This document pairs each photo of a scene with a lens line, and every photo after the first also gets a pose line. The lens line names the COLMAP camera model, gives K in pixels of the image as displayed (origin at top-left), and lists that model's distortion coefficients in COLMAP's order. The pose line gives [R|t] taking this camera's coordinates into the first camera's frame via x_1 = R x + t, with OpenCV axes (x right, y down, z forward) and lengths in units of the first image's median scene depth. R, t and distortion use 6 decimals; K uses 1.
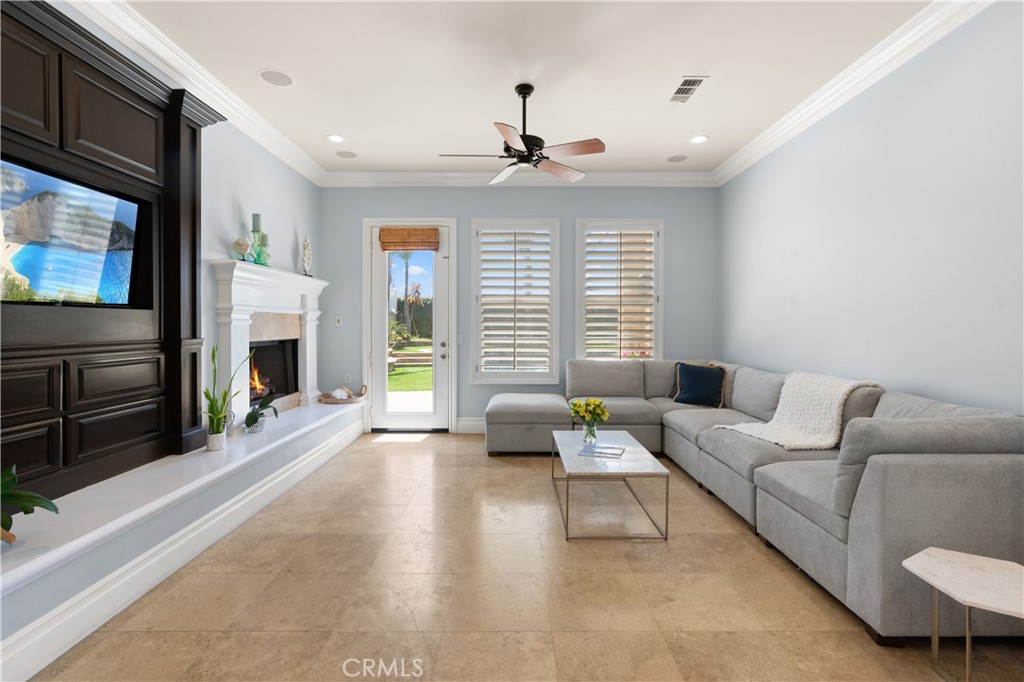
lens RADIAL K [[488.8, 0, 512.0], [0, 488.8, 341.0], [0, 0, 1]] dist [0.000507, 0.000069]
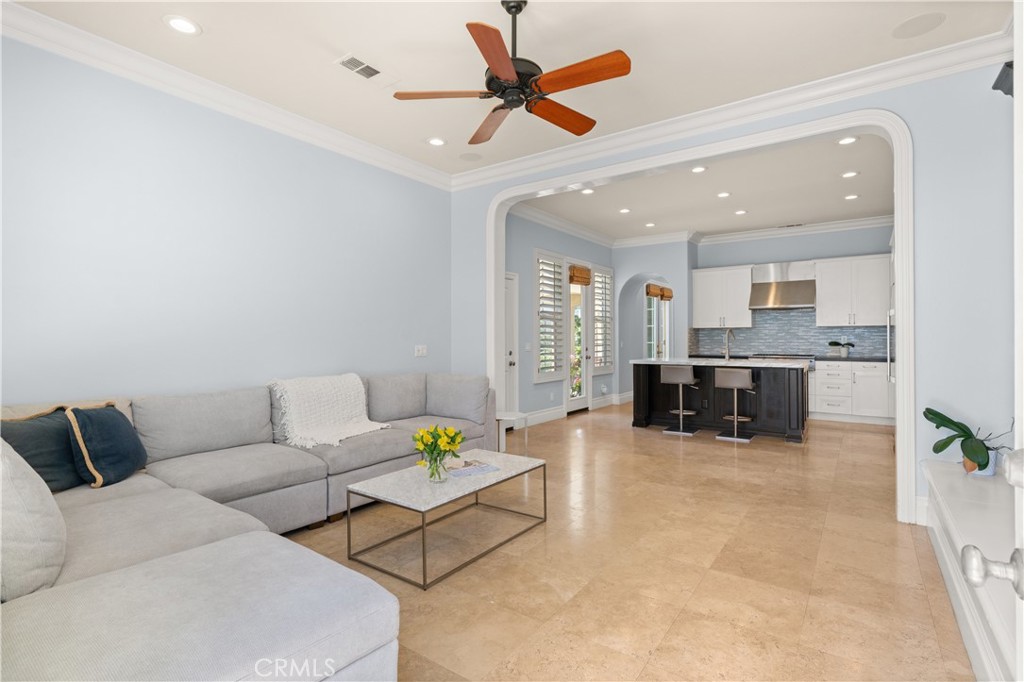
lens RADIAL K [[488.8, 0, 512.0], [0, 488.8, 341.0], [0, 0, 1]] dist [0.000507, 0.000069]
pose [[-0.818903, -0.002290, 0.573927, -0.445325], [0.020025, 0.999269, 0.032559, -0.045419], [-0.573582, 0.038155, -0.818259, 1.838200]]
